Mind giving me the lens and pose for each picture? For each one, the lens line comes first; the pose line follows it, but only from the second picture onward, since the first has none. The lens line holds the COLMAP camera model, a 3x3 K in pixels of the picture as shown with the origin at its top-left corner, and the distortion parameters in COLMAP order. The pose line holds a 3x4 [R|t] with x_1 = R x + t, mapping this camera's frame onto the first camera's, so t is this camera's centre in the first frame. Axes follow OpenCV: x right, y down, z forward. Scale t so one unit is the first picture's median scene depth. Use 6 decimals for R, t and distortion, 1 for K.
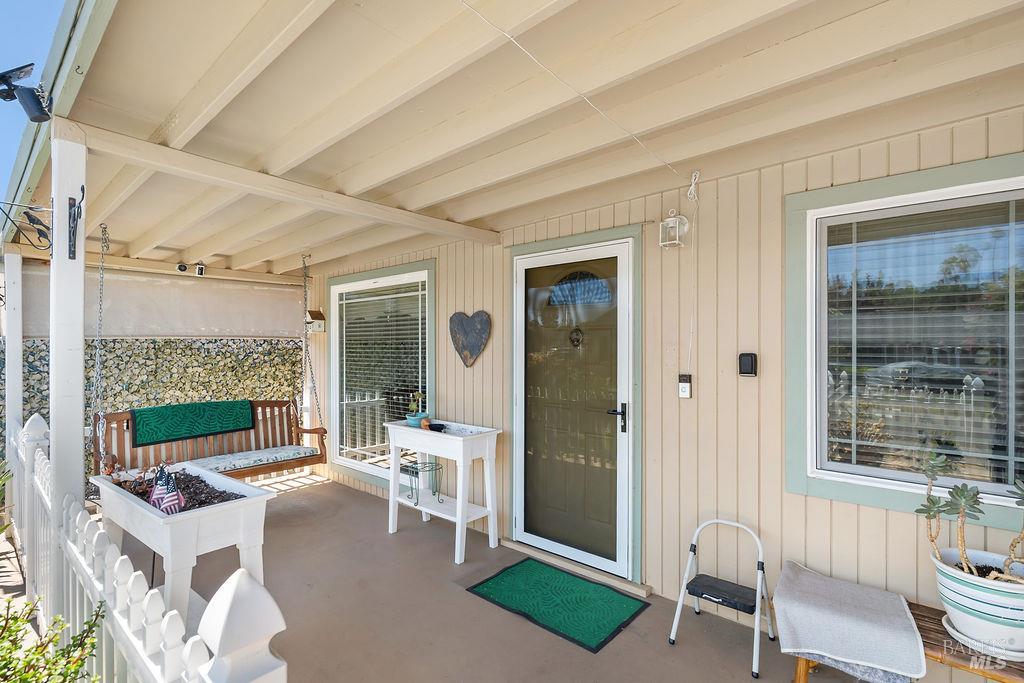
lens RADIAL K [[467.7, 0, 509.9], [0, 467.7, 346.7], [0, 0, 1]] dist [-0.003855, 0.001474]
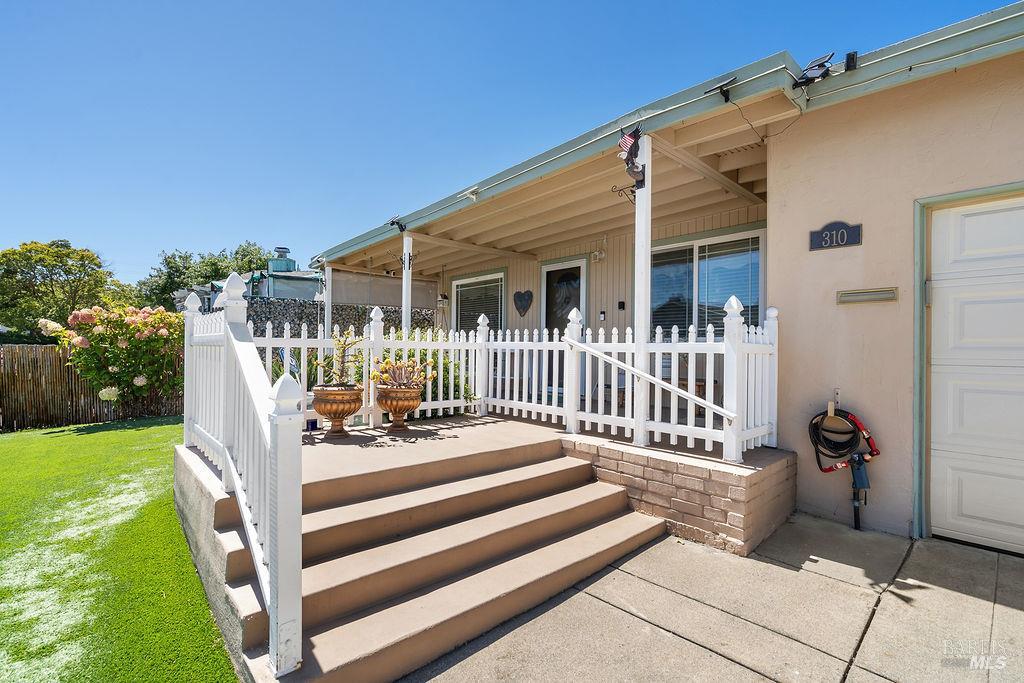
lens RADIAL K [[467.7, 0, 510.7], [0, 467.7, 347.4], [0, 0, 1]] dist [-0.003855, 0.001474]
pose [[0.990519, 0.013458, -0.136713, 0.171101], [-0.014023, 0.999897, -0.003169, 0.208799], [0.136657, 0.005056, 0.990606, -1.251501]]
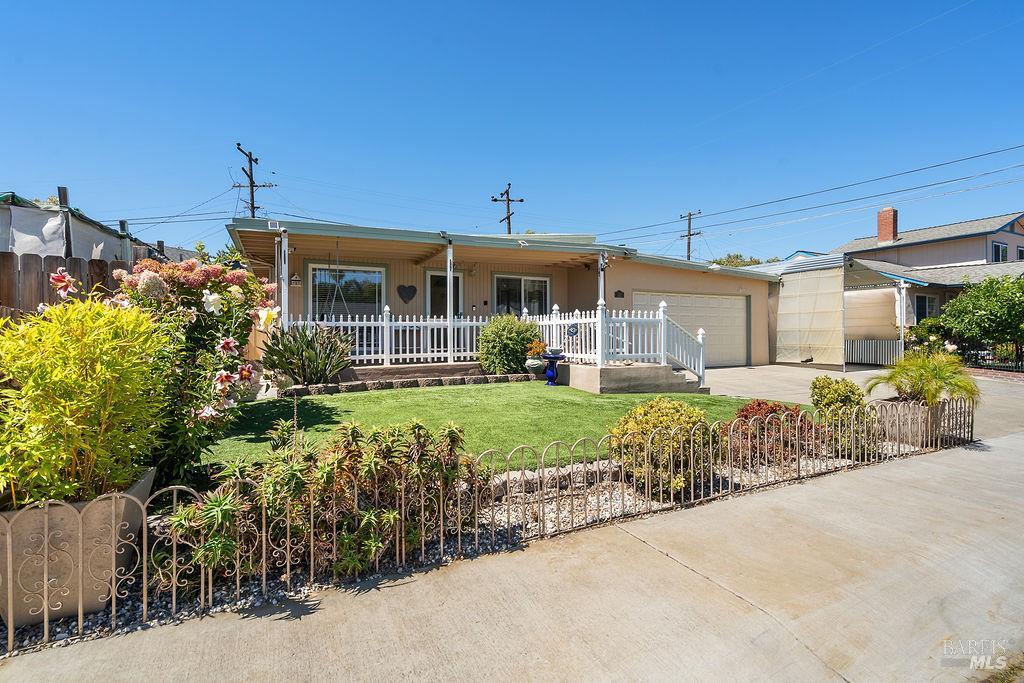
lens RADIAL K [[467.7, 0, 512.6], [0, 467.7, 335.6], [0, 0, 1]] dist [-0.003855, 0.001474]
pose [[0.396573, -0.002150, 0.918001, -2.758570], [0.006354, 0.999980, -0.000403, 0.271013], [-0.917981, 0.005993, 0.396578, -0.866199]]
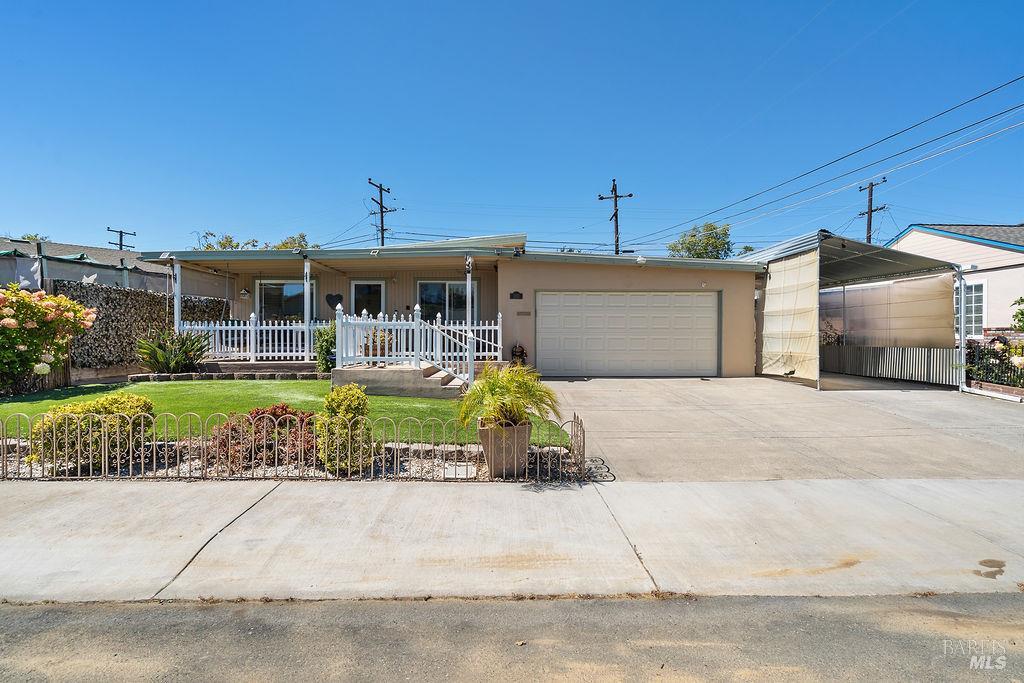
lens RADIAL K [[467.7, 0, 512.2], [0, 467.7, 341.3], [0, 0, 1]] dist [-0.003855, 0.001474]
pose [[0.748823, -0.004024, 0.662758, -1.500316], [-0.000307, 0.999979, 0.006418, 0.270536], [-0.662770, -0.005010, 0.748807, -2.658523]]
